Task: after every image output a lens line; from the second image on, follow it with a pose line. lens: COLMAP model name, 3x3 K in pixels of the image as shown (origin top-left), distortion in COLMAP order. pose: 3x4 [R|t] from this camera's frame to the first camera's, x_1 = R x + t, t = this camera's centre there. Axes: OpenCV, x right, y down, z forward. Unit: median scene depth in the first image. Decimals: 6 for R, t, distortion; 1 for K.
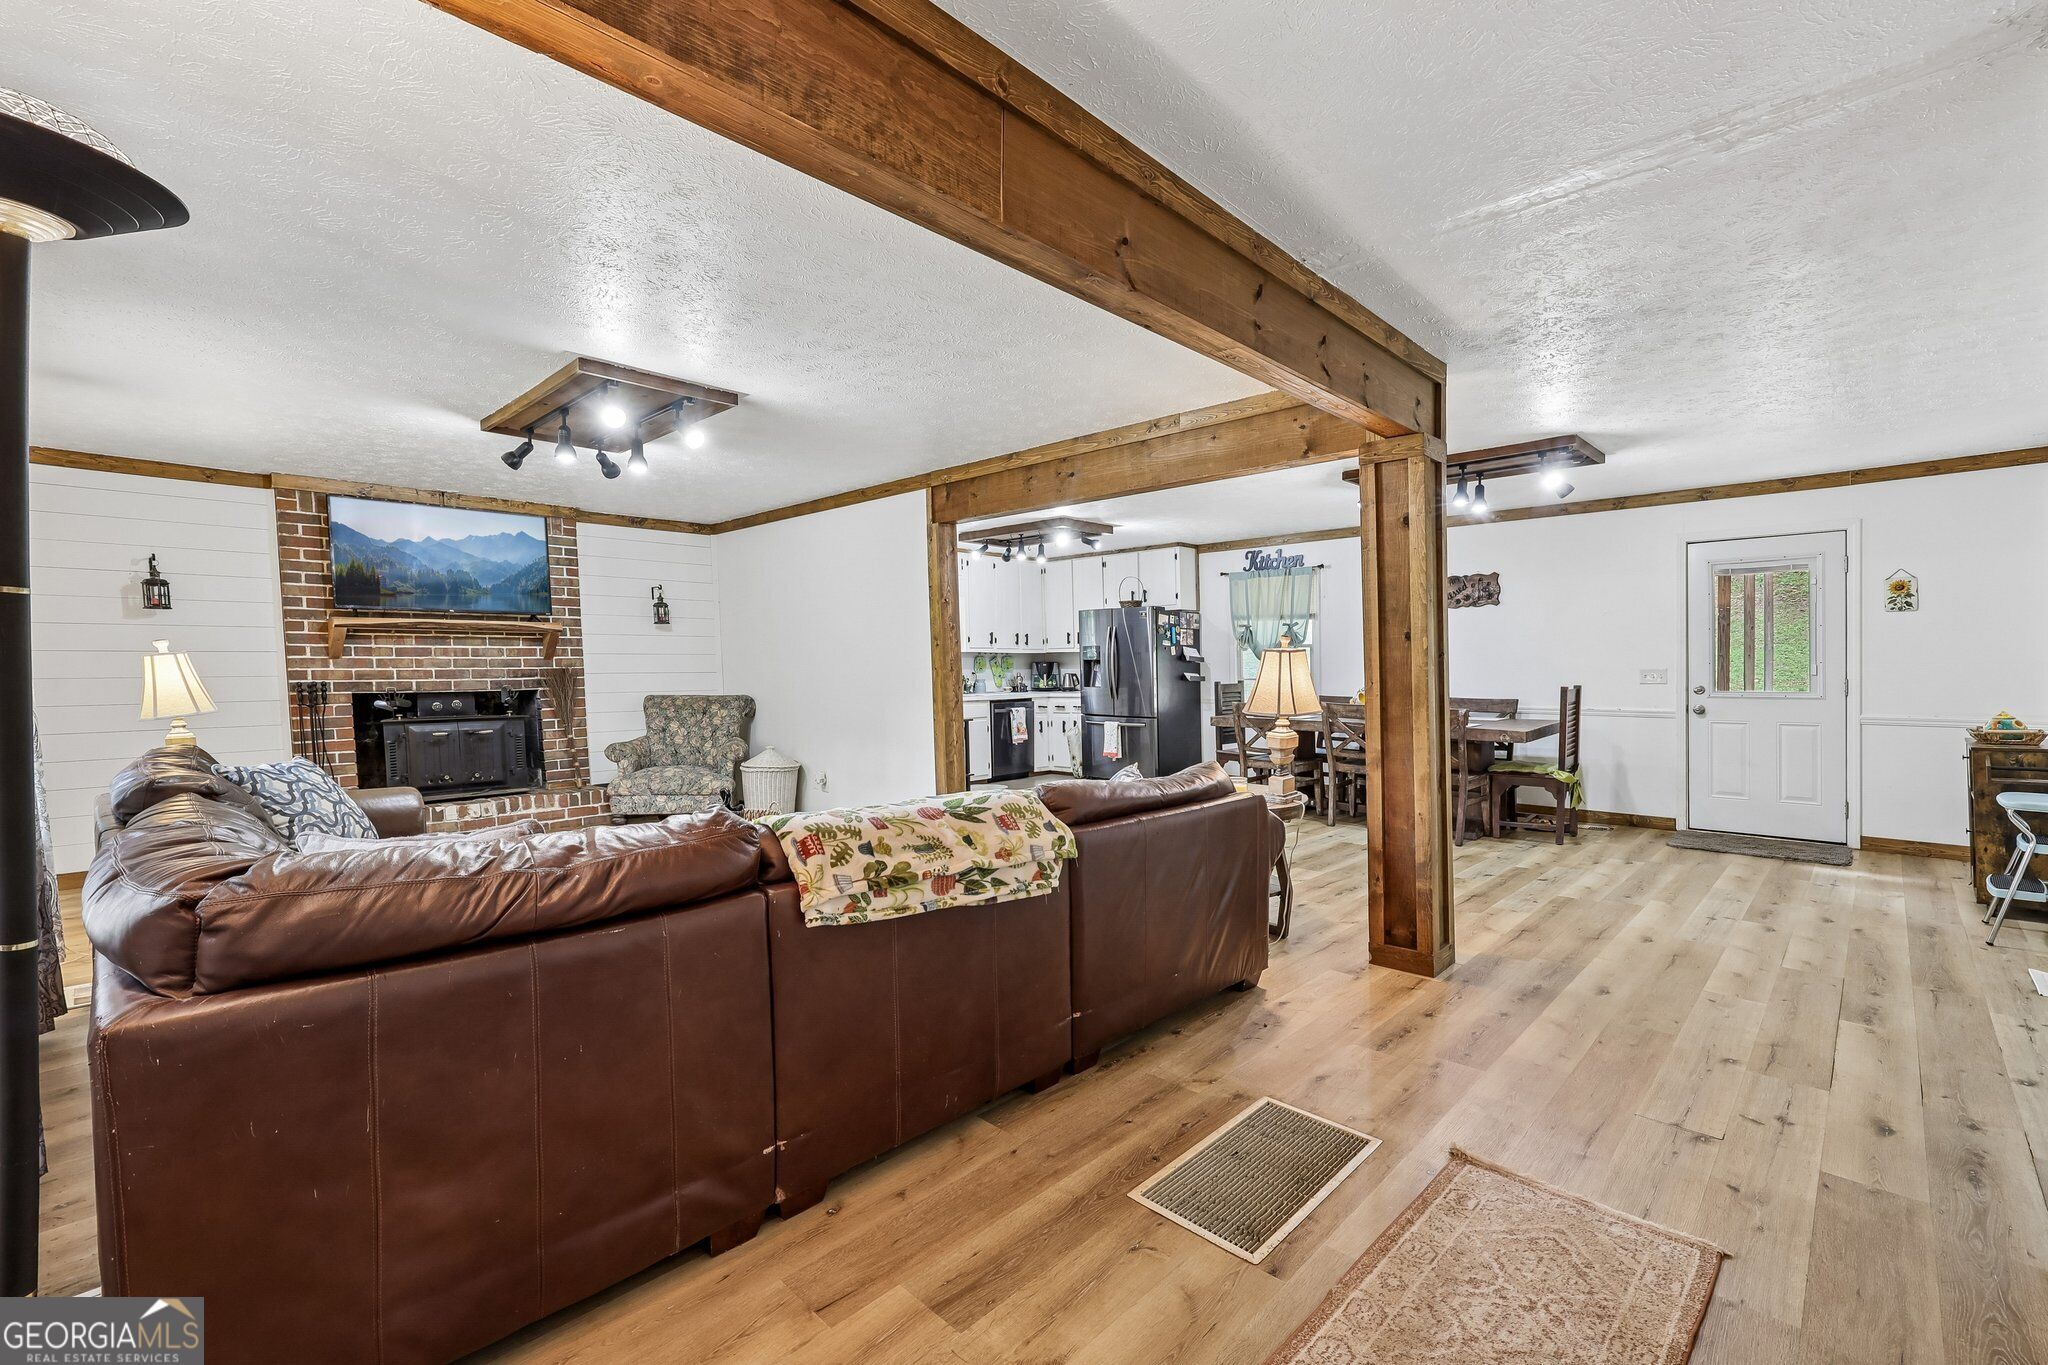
lens RADIAL K [[864.4, 0, 1026.5], [0, 864.4, 677.6], [0, 0, 1]] dist [0.002930, 0.000352]
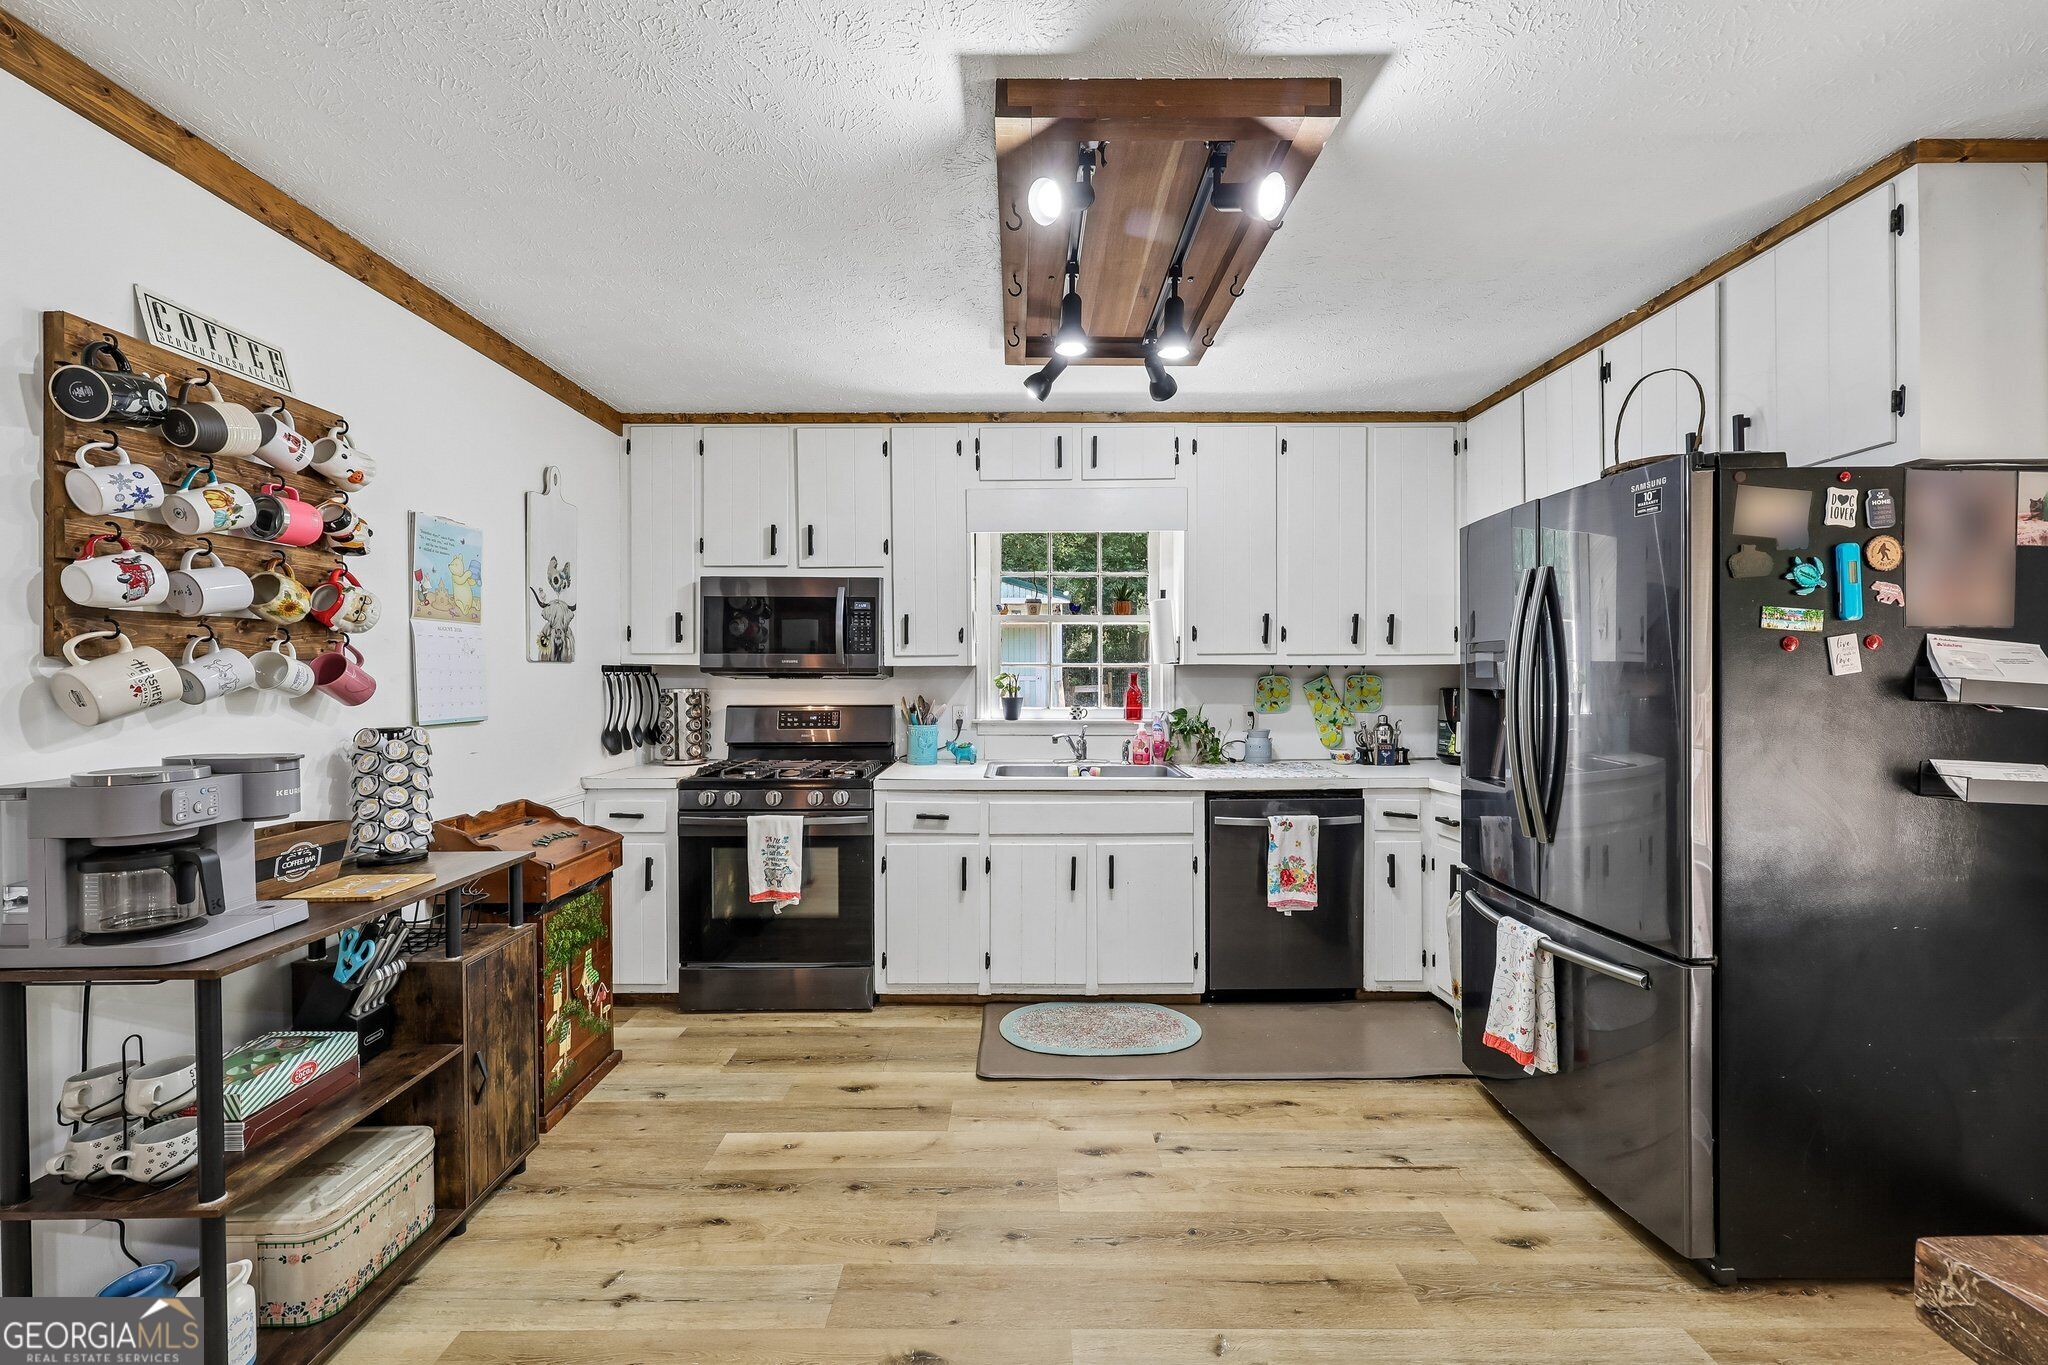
lens RADIAL K [[864.4, 0, 1019.4], [0, 864.4, 684.5], [0, 0, 1]] dist [0.002930, 0.000352]
pose [[0.697343, 0.014807, -0.716585, 0.177267], [-0.020051, 0.999798, 0.001146, -0.019157], [0.716457, 0.013569, 0.697499, 0.687686]]
